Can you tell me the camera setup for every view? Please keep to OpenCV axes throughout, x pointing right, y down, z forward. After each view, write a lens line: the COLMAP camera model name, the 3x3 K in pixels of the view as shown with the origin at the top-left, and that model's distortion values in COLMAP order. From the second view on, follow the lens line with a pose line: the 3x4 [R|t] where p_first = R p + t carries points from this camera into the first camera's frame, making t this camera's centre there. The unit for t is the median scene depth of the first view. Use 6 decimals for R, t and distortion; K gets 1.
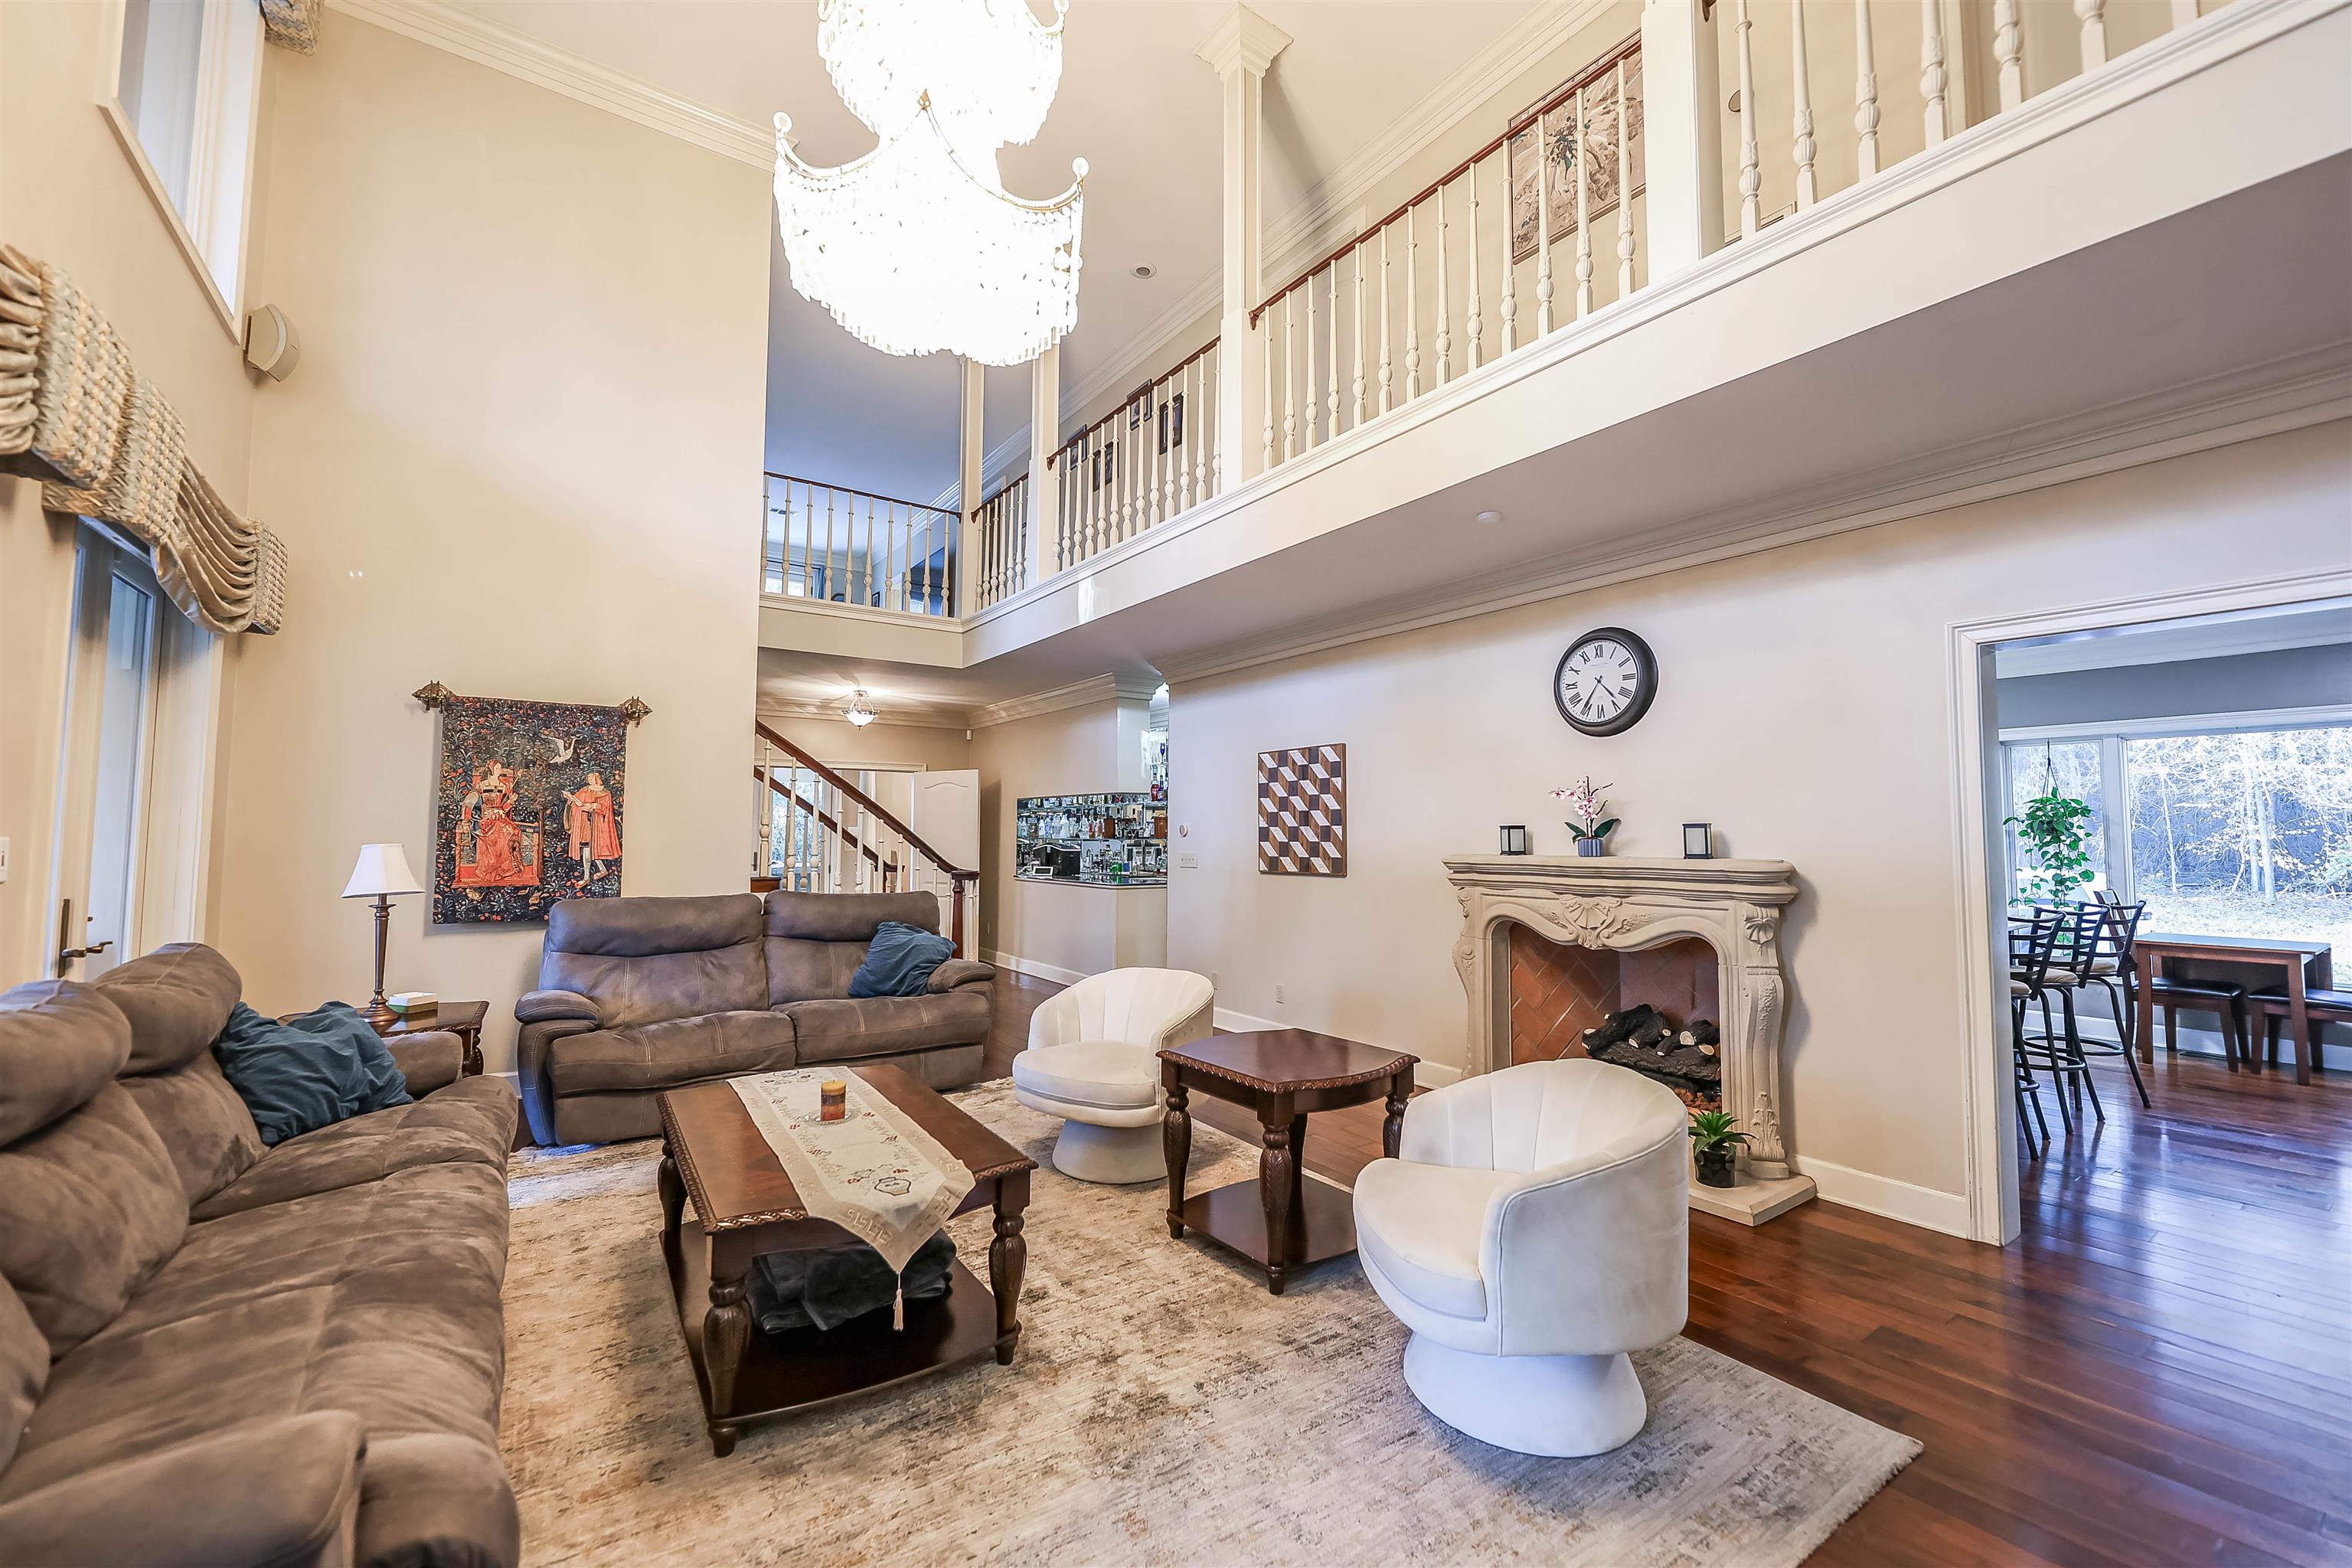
lens RADIAL K [[945.0, 0, 1173.5], [0, 945.0, 778.9], [0, 0, 1]] dist [-0.000468, -0.002578]
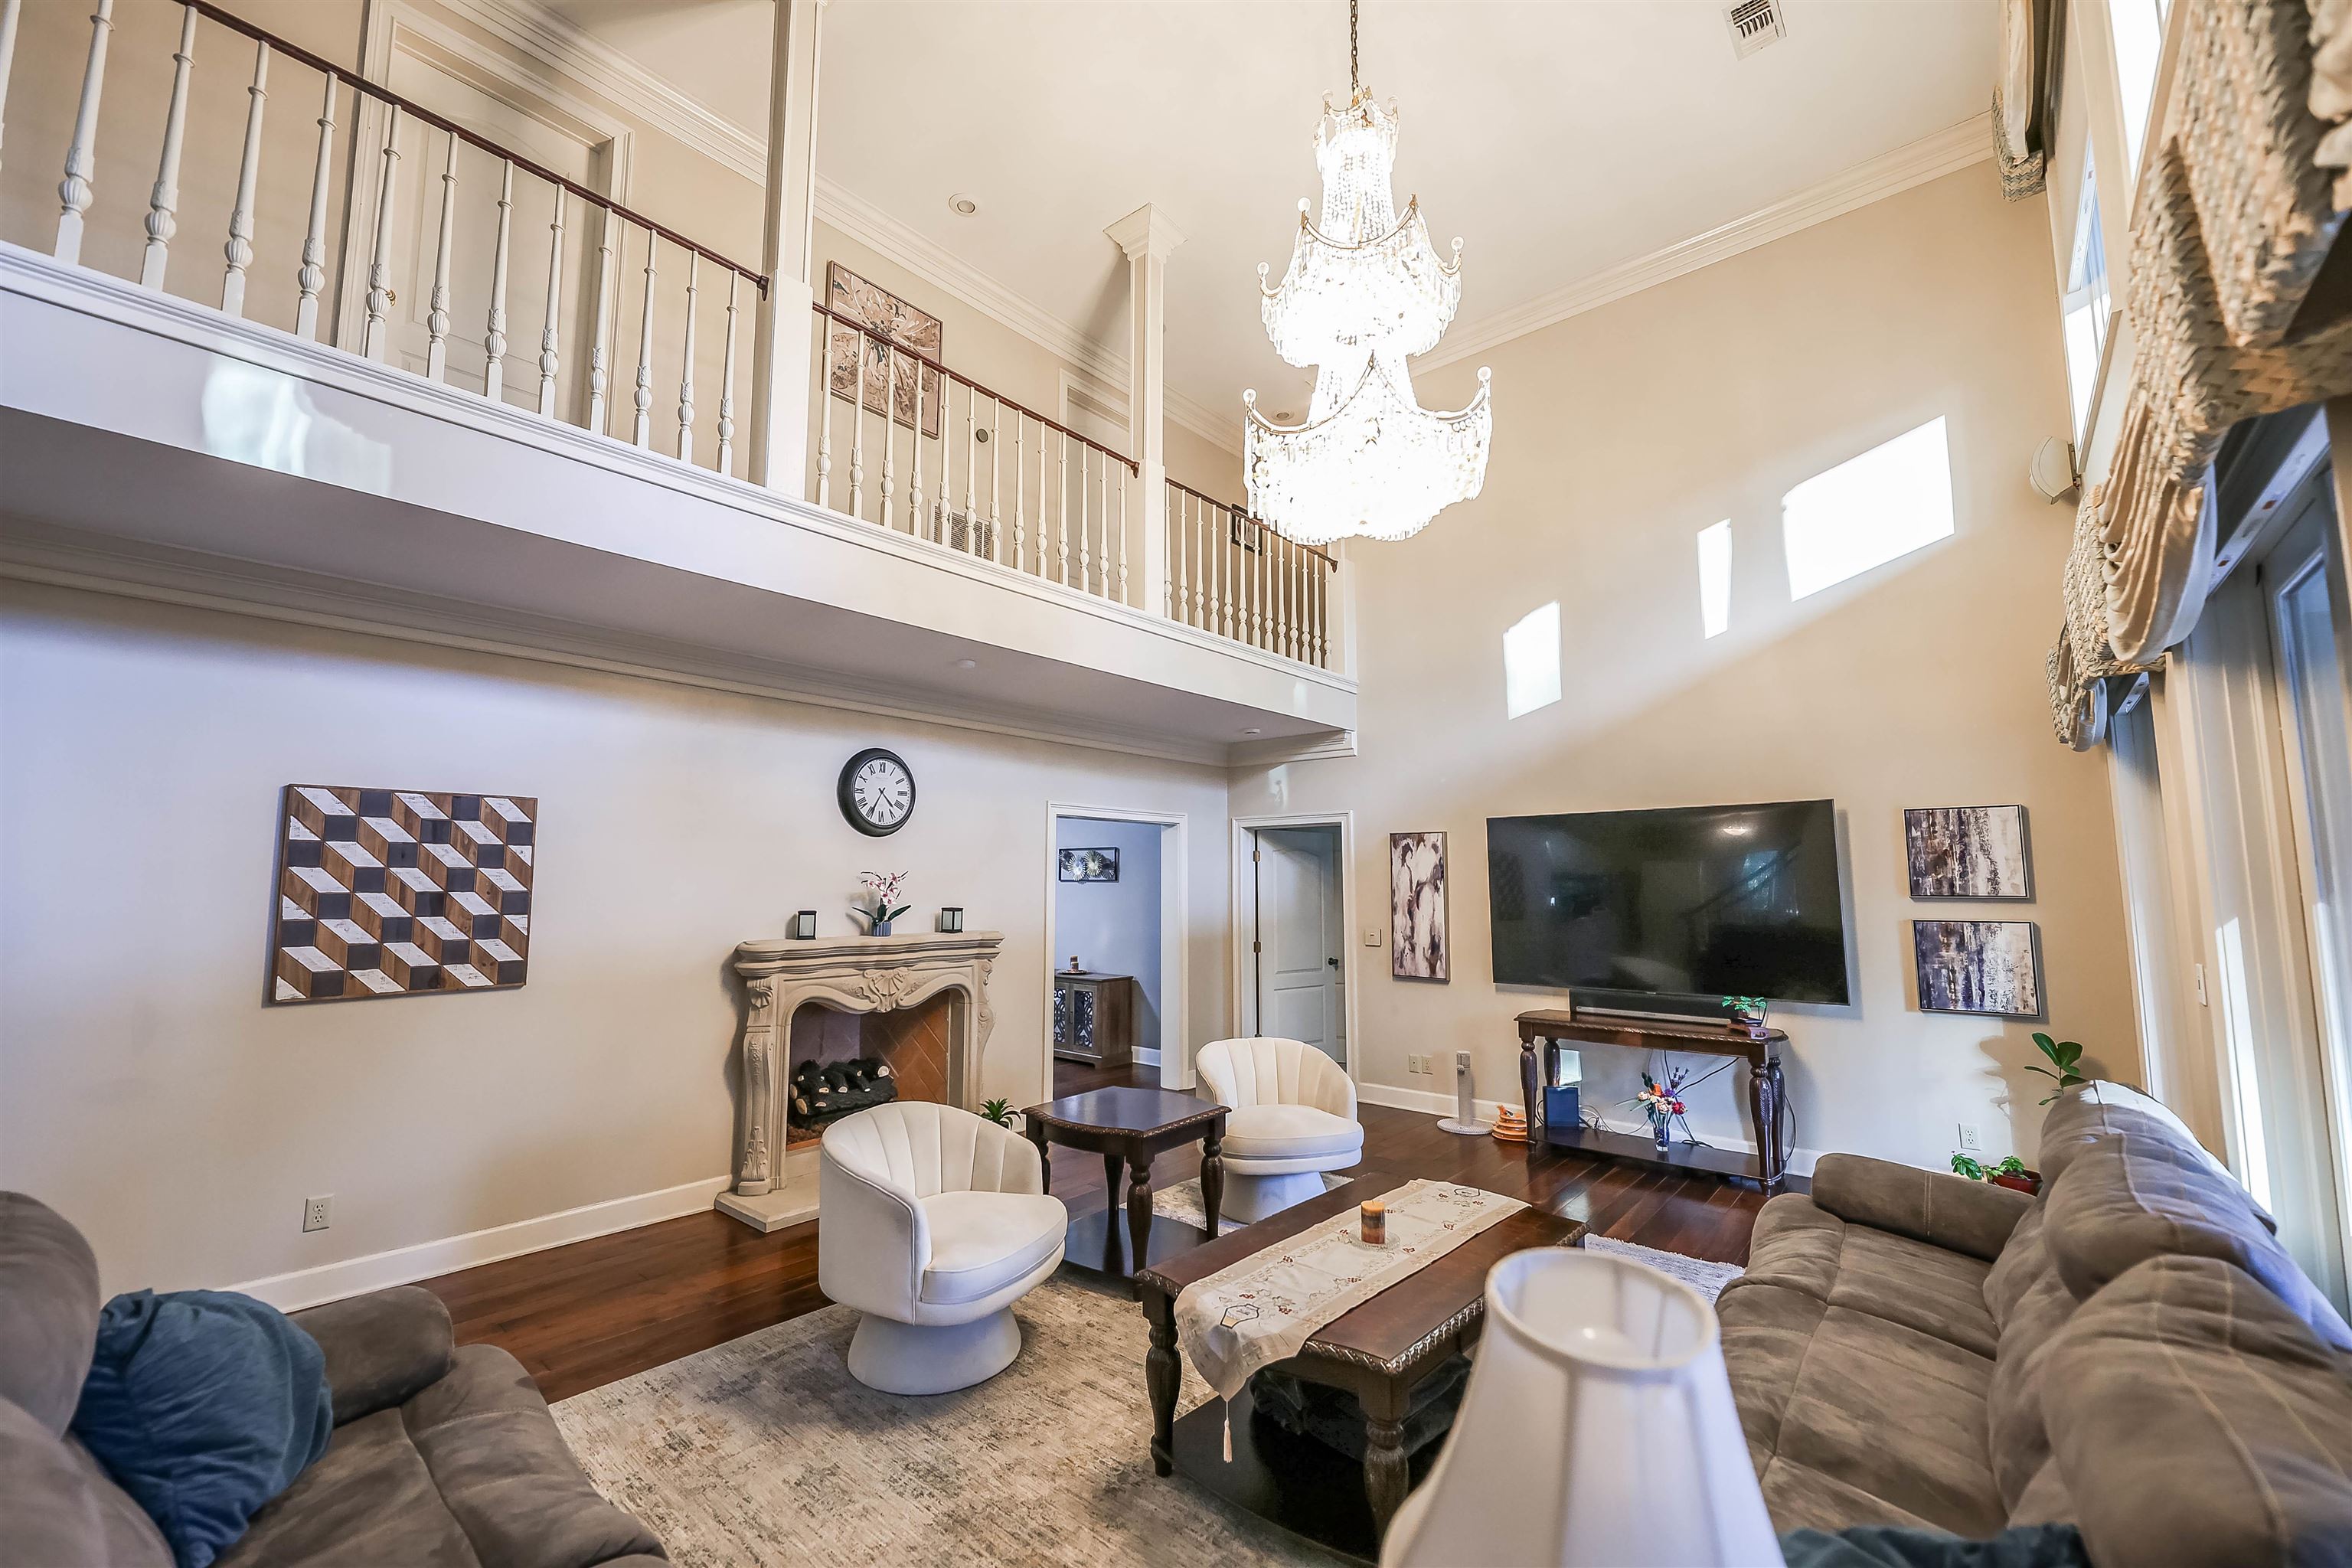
lens RADIAL K [[945.0, 0, 1160.7], [0, 945.0, 783.5], [0, 0, 1]] dist [-0.000468, -0.002578]
pose [[-0.249838, 0.097509, 0.963365, -0.622920], [-0.062148, 0.991250, -0.116449, 0.005119], [-0.966291, -0.088964, -0.241592, 0.711697]]
